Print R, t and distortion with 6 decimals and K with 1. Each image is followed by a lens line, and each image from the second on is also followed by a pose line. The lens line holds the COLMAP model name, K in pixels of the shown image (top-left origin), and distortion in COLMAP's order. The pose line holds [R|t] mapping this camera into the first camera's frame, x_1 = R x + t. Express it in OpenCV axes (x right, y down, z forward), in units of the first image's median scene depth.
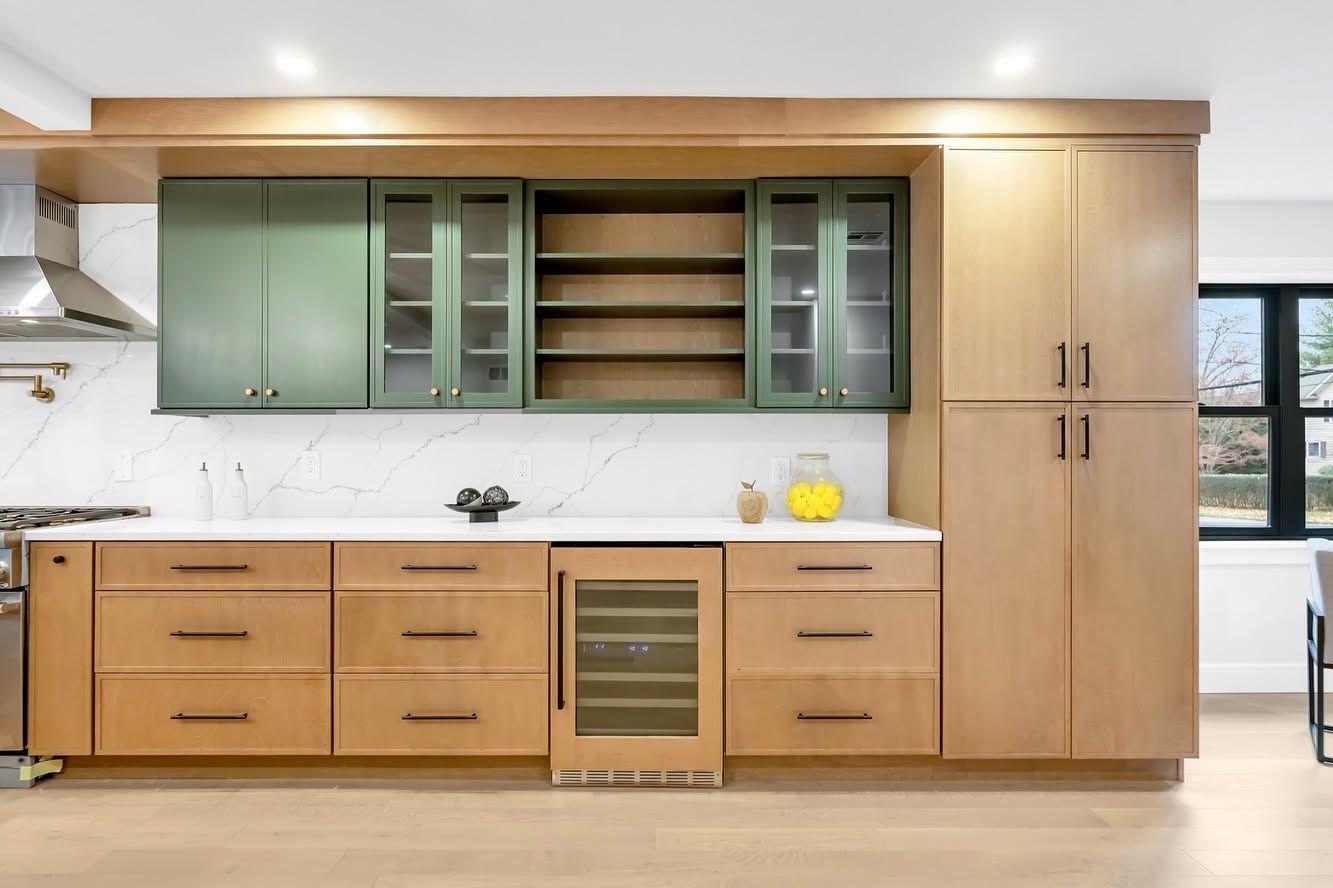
lens RADIAL K [[802.8, 0, 666.5], [0, 802.8, 444.0], [0, 0, 1]] dist [-0.001250, -0.000535]
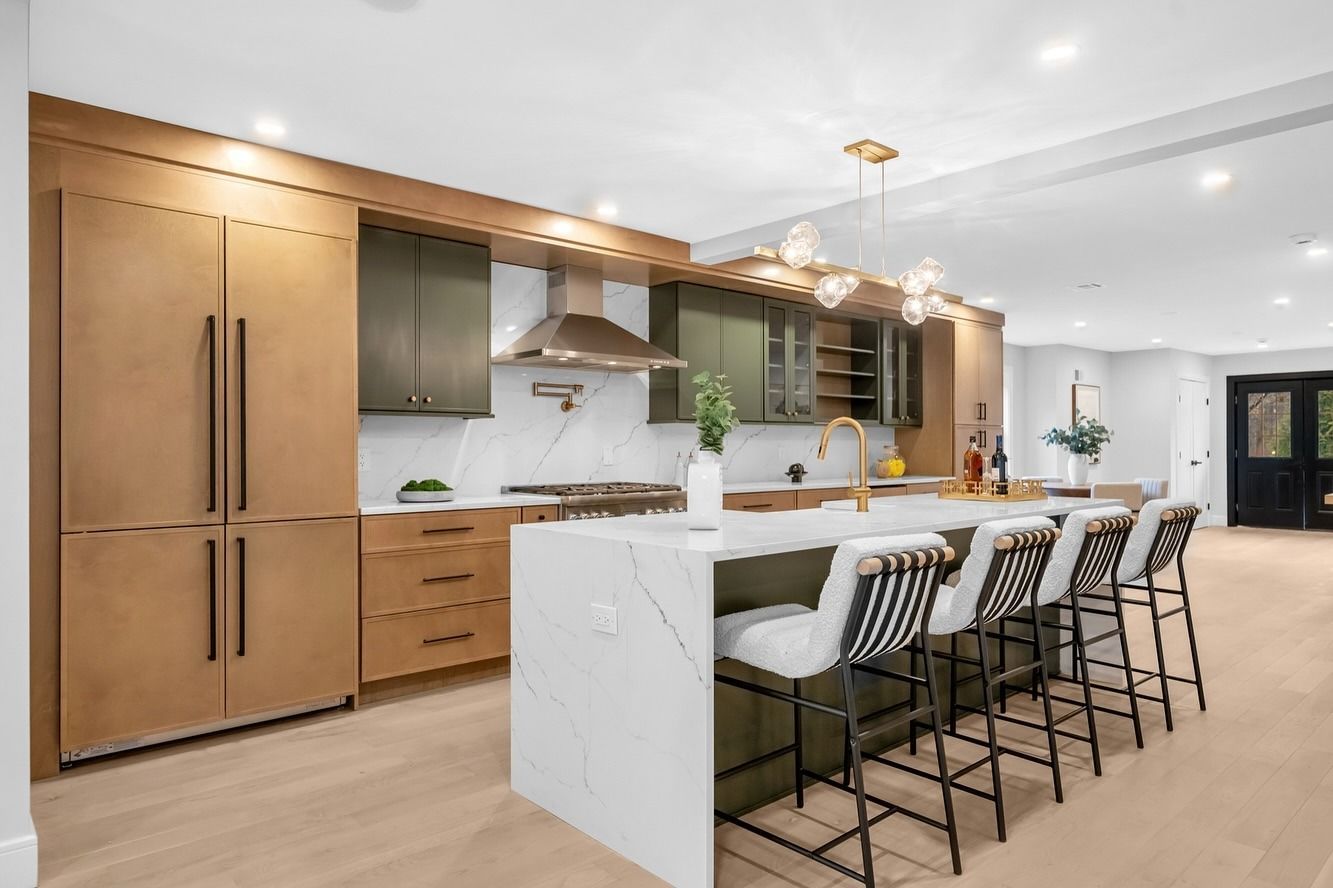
lens RADIAL K [[802.8, 0, 666.5], [0, 802.8, 444.0], [0, 0, 1]] dist [-0.001250, -0.000535]
pose [[0.746923, 0.000637, 0.664910, -1.760608], [0.002244, 0.999991, -0.003479, 0.013506], [-0.664906, 0.004091, 0.746916, -0.227105]]
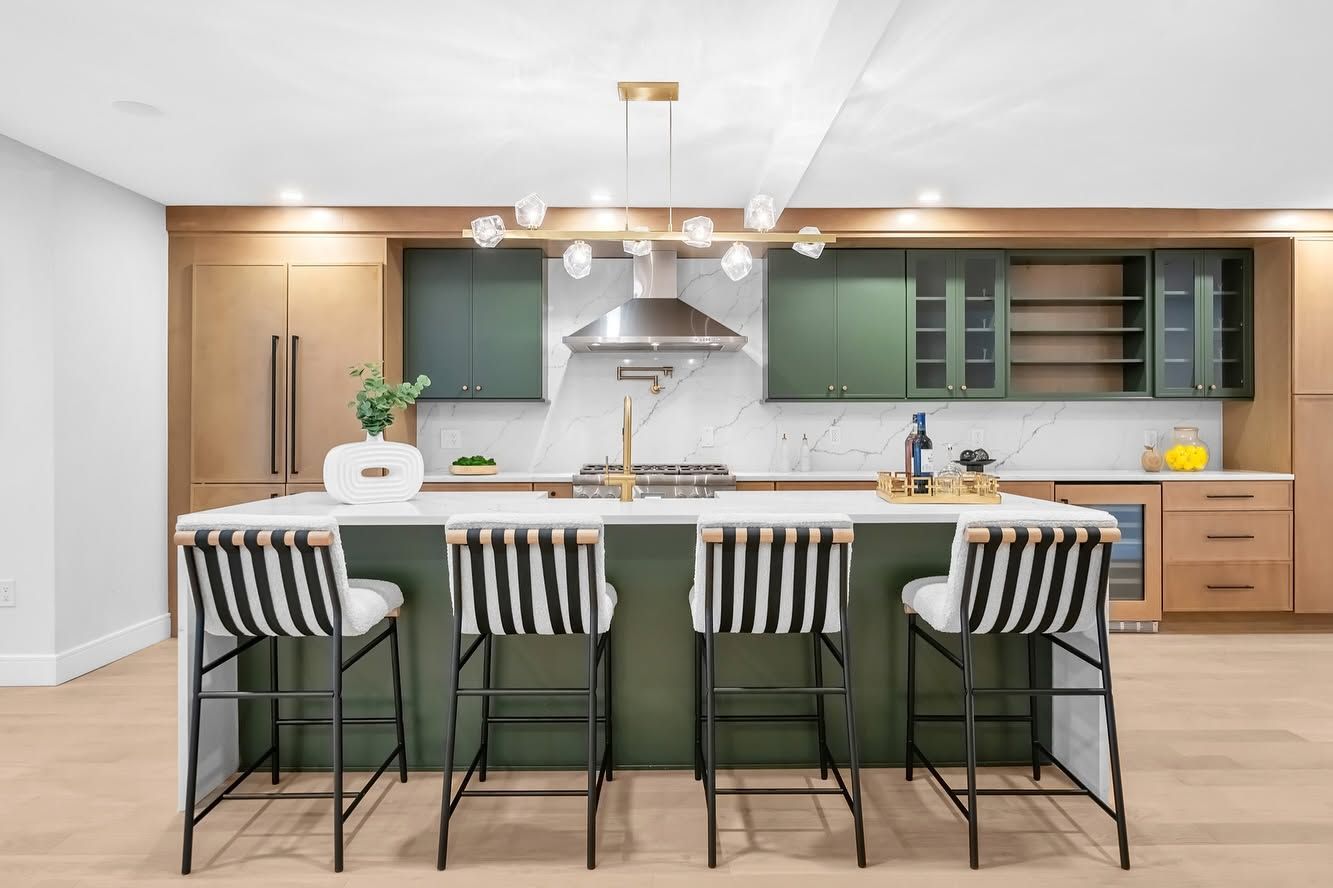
lens RADIAL K [[828.0, 0, 686.1], [0, 828.0, 442.9], [0, 0, 1]] dist [-0.000167, -0.000409]
pose [[0.999868, -0.001610, 0.016141, -0.816201], [0.001327, 0.999846, 0.017487, 0.013296], [-0.016166, -0.017463, 0.999717, -0.583352]]
